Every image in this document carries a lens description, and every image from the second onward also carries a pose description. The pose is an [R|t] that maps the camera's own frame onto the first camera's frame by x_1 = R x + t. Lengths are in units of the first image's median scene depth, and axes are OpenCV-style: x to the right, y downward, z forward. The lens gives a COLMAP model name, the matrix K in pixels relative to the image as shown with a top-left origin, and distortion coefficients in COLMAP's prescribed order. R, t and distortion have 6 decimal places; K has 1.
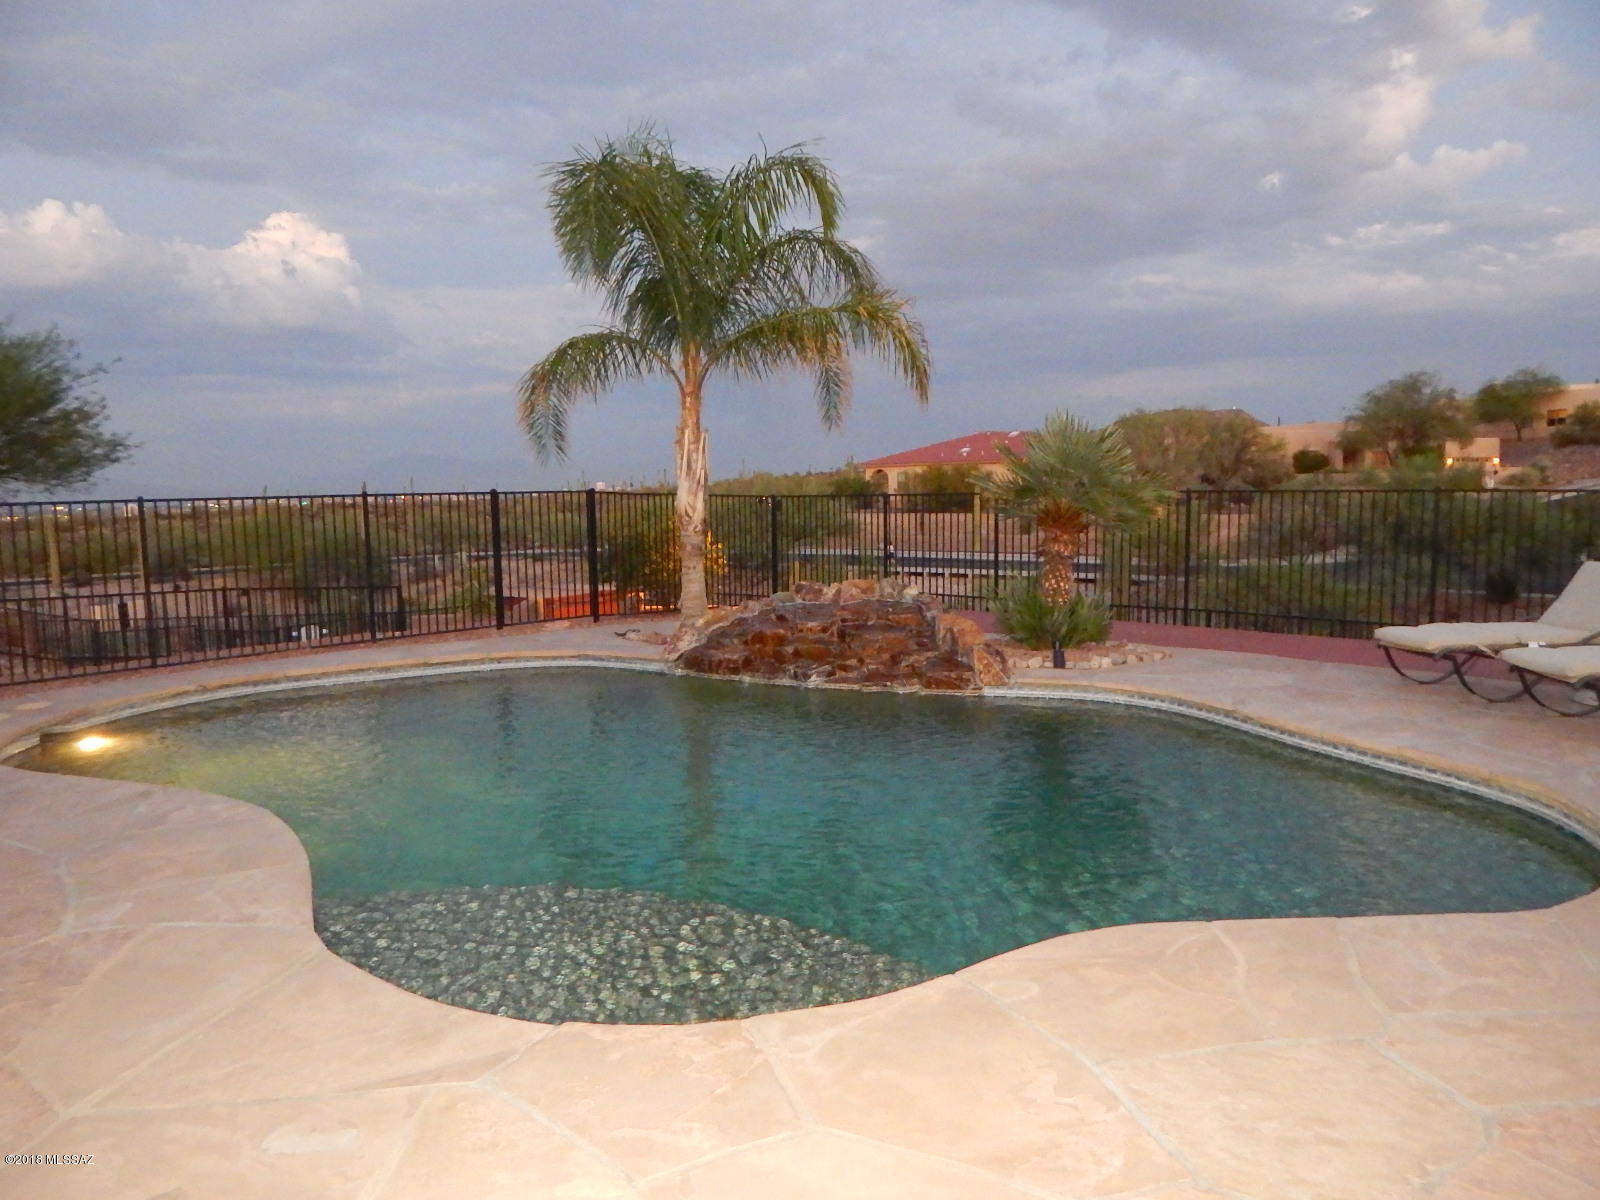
lens RADIAL K [[1049.0, 0, 801.3], [0, 1049.0, 612.0], [0, 0, 1]] dist [0.019707, -0.020923]
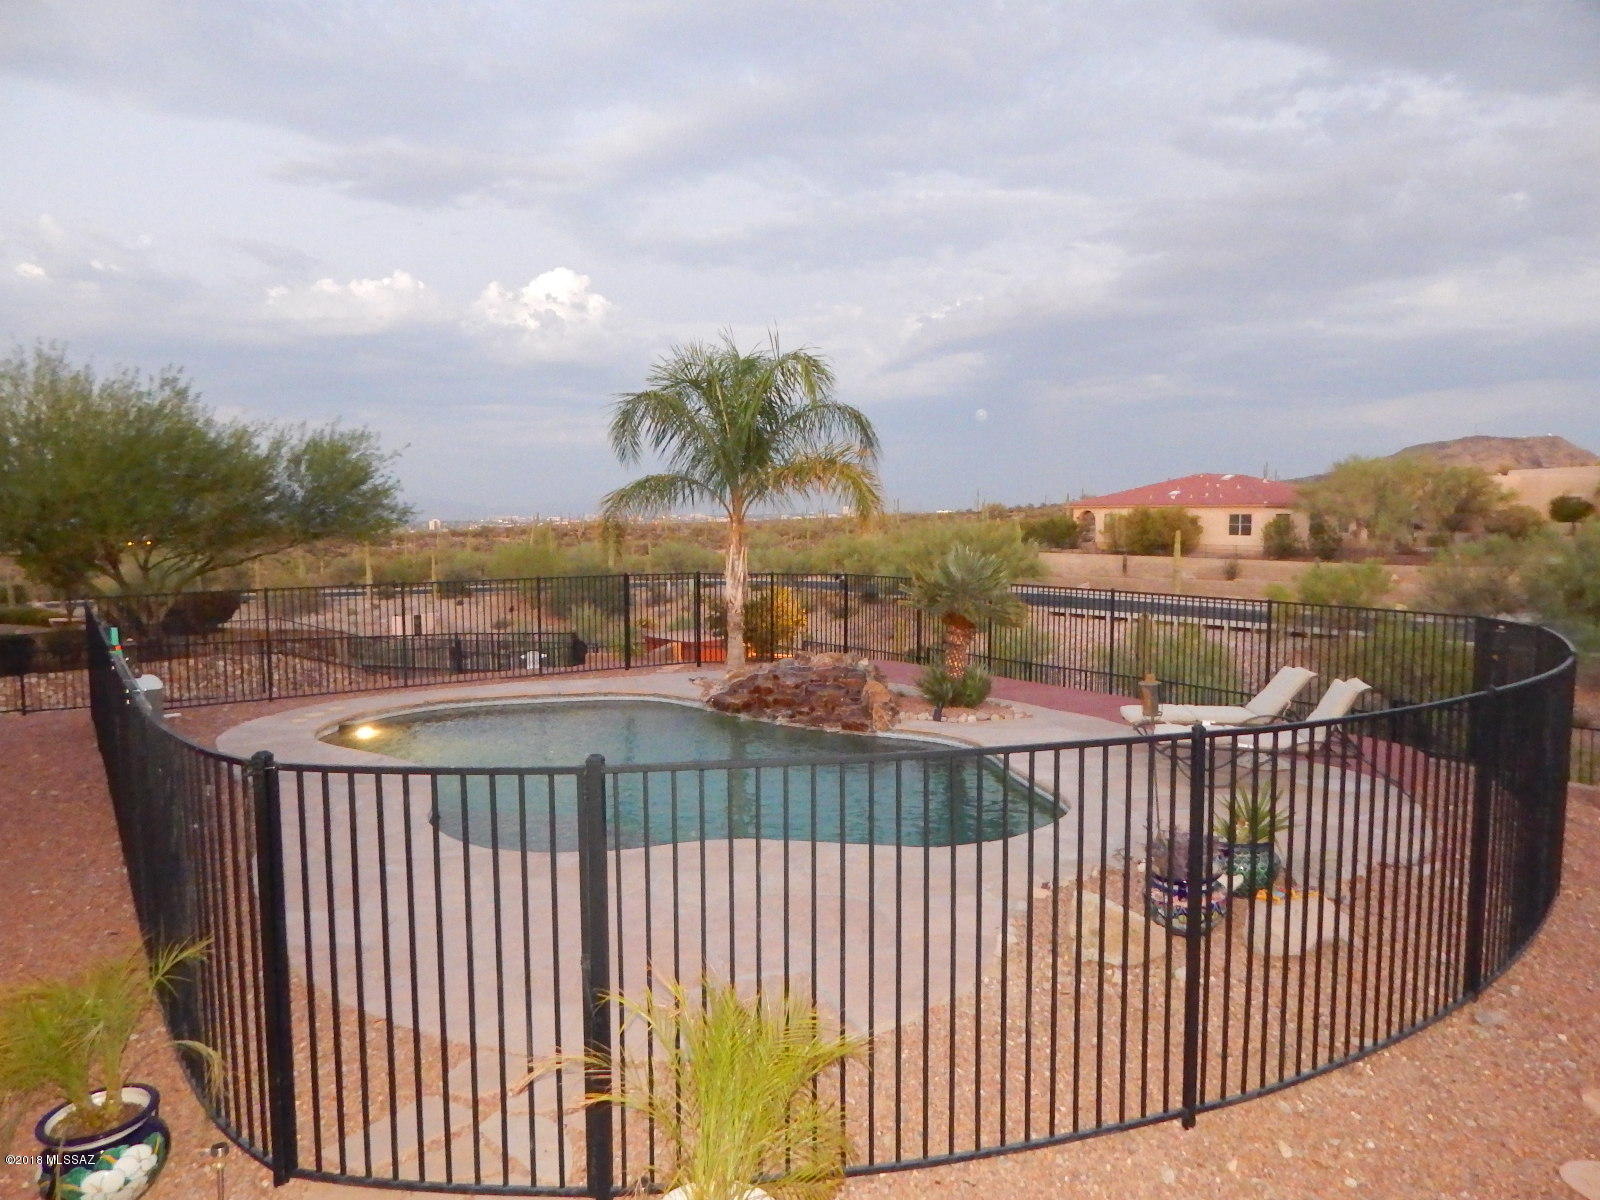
lens RADIAL K [[1049.0, 0, 810.6], [0, 1049.0, 607.1], [0, 0, 1]] dist [0.019707, -0.020923]
pose [[0.975661, 0.035525, -0.216390, 0.336082], [-0.041730, 0.998837, -0.024171, -0.057228], [0.215279, 0.032612, 0.976008, -0.442417]]
